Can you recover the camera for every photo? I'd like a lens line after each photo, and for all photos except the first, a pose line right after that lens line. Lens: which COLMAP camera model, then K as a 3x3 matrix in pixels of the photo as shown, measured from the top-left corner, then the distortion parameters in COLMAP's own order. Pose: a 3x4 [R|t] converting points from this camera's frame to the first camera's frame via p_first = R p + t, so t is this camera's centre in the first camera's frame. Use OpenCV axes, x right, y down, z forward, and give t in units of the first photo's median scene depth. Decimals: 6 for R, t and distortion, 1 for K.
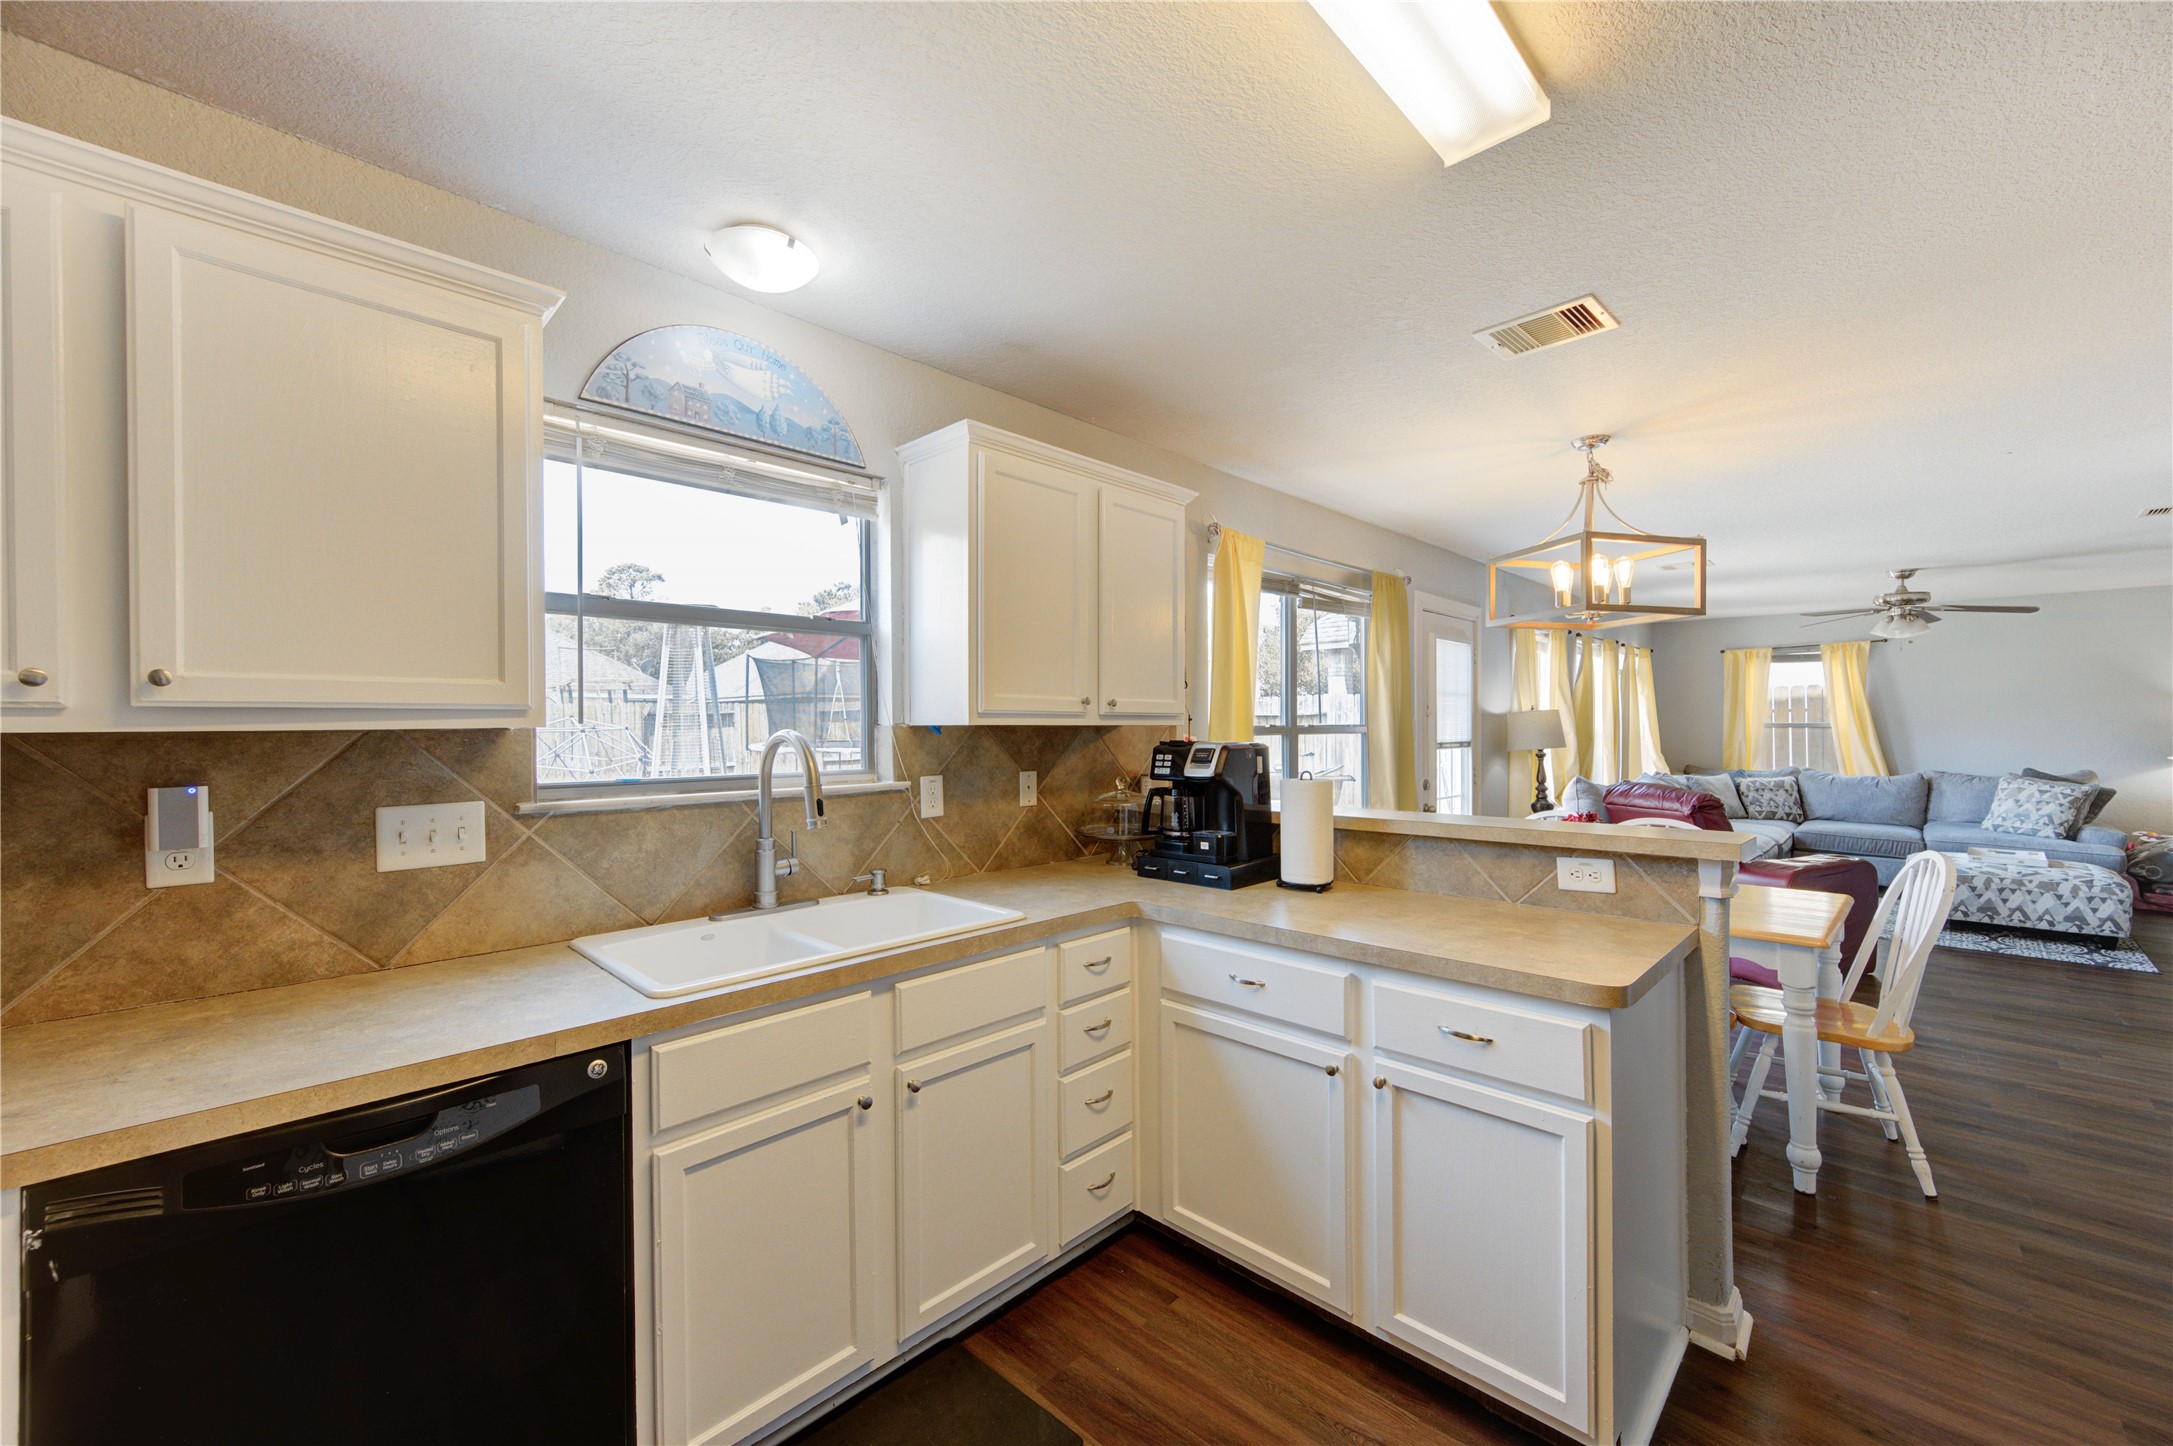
lens RADIAL K [[846.8, 0, 1093.5], [0, 846.8, 729.1], [0, 0, 1]] dist [0.000471, 0.000655]
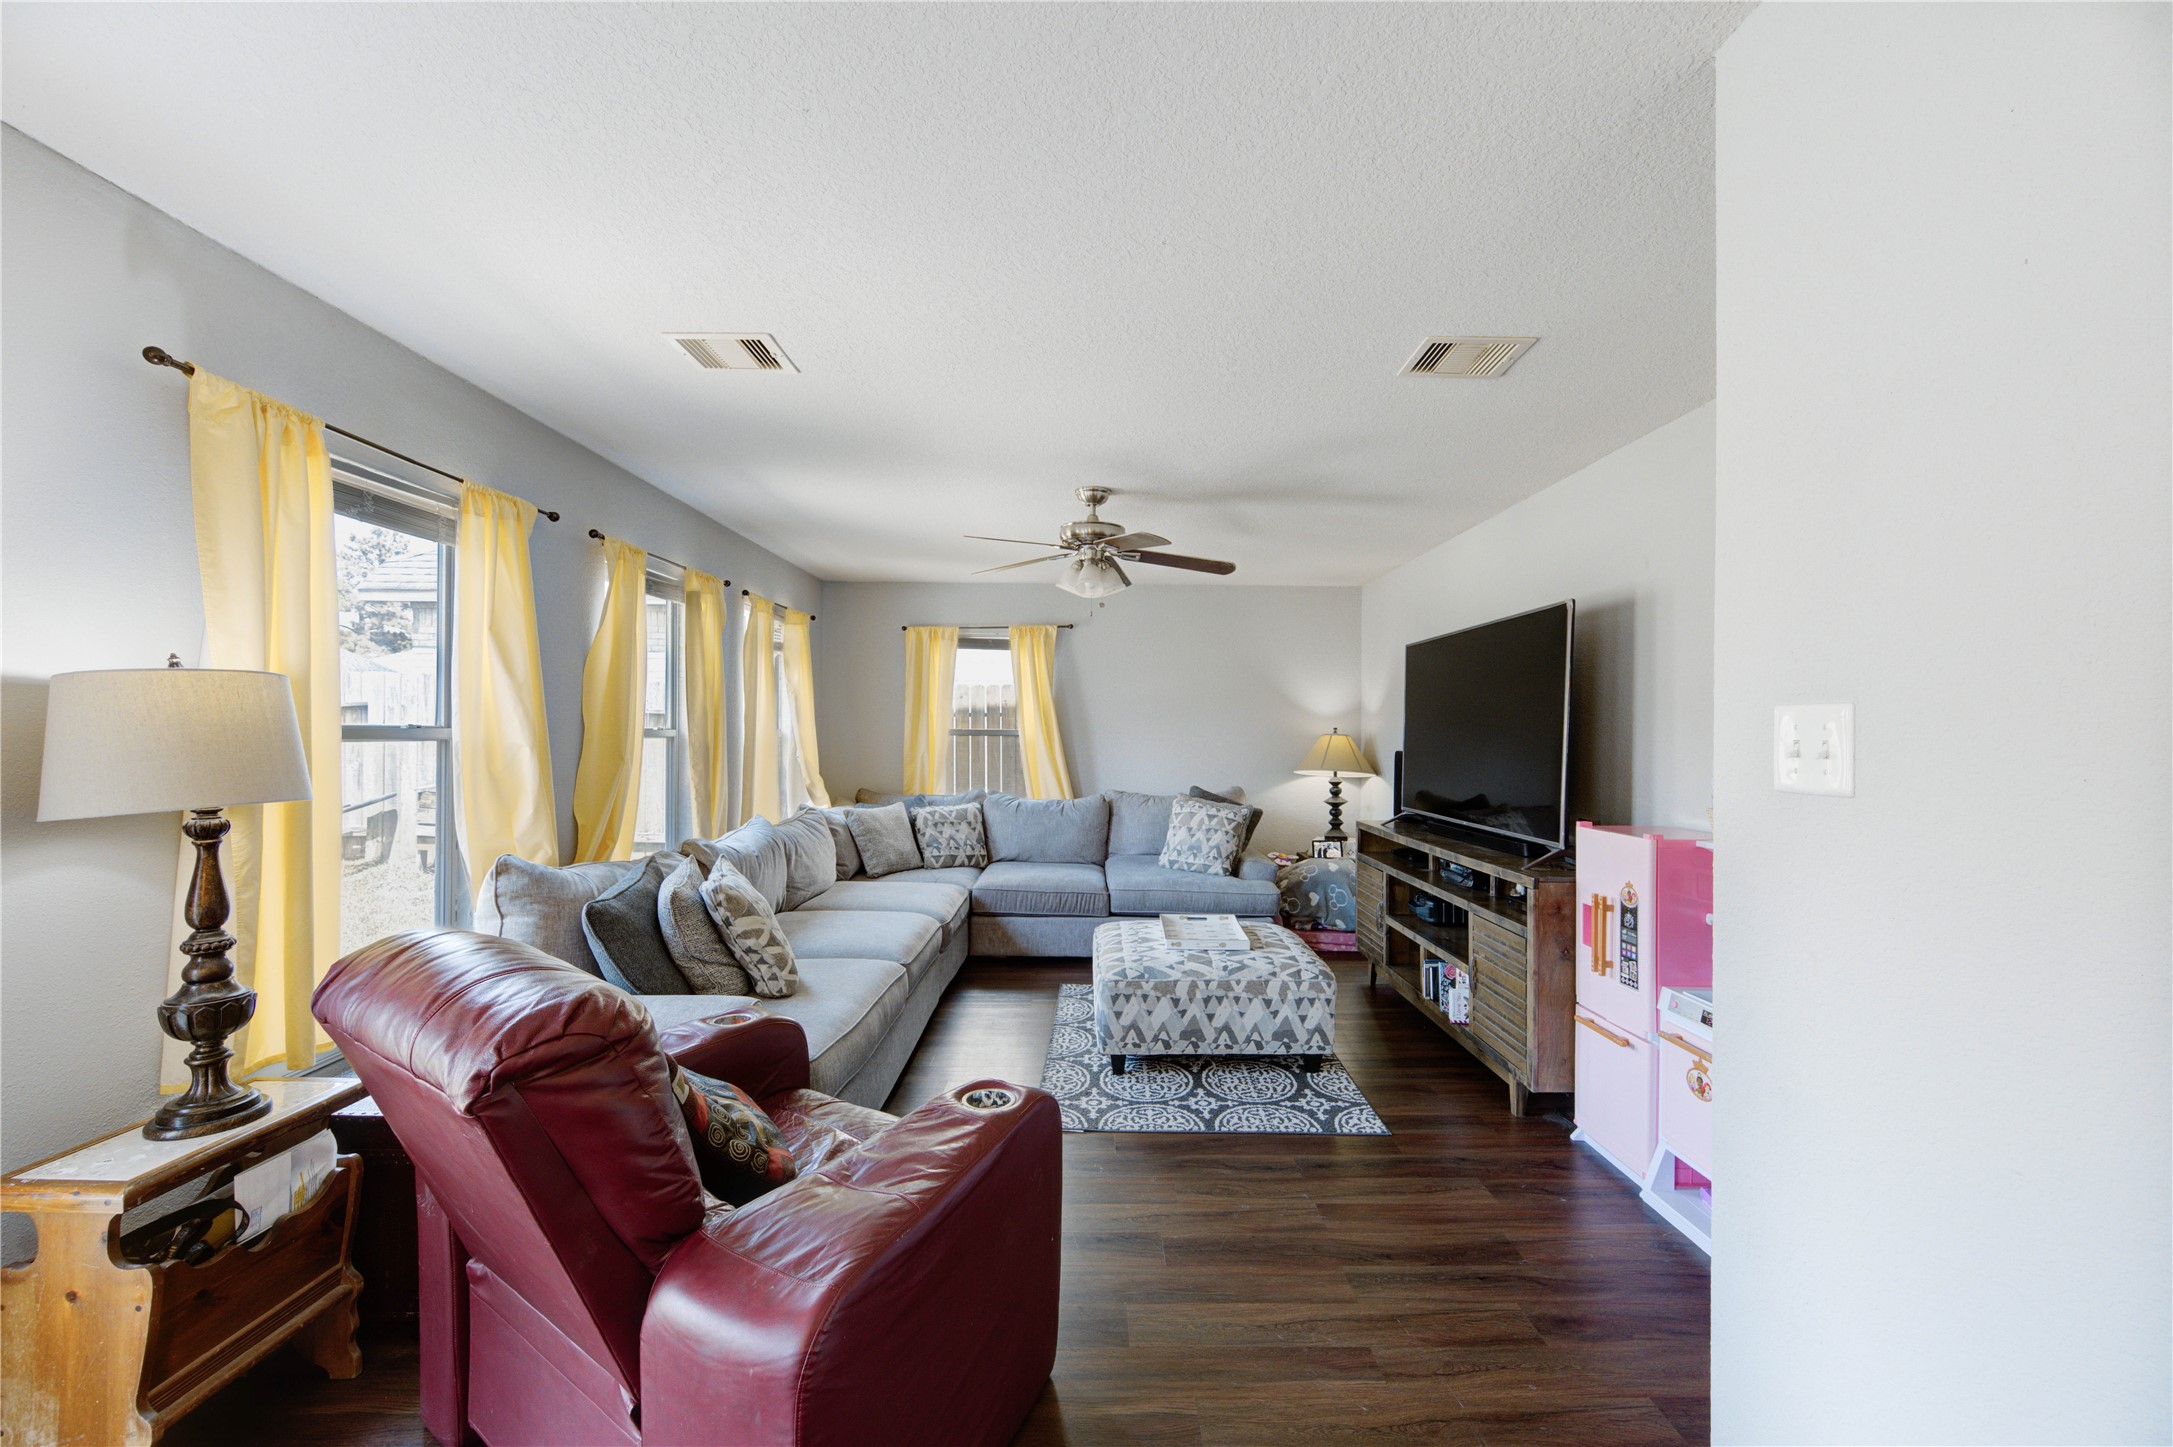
lens RADIAL K [[846.8, 0, 1093.5], [0, 846.8, 729.6], [0, 0, 1]] dist [0.000471, 0.000655]
pose [[0.708452, 0.010363, 0.705683, 0.430037], [-0.007731, 0.999946, -0.006923, -0.003000], [-0.705716, -0.000552, 0.708494, 0.466029]]
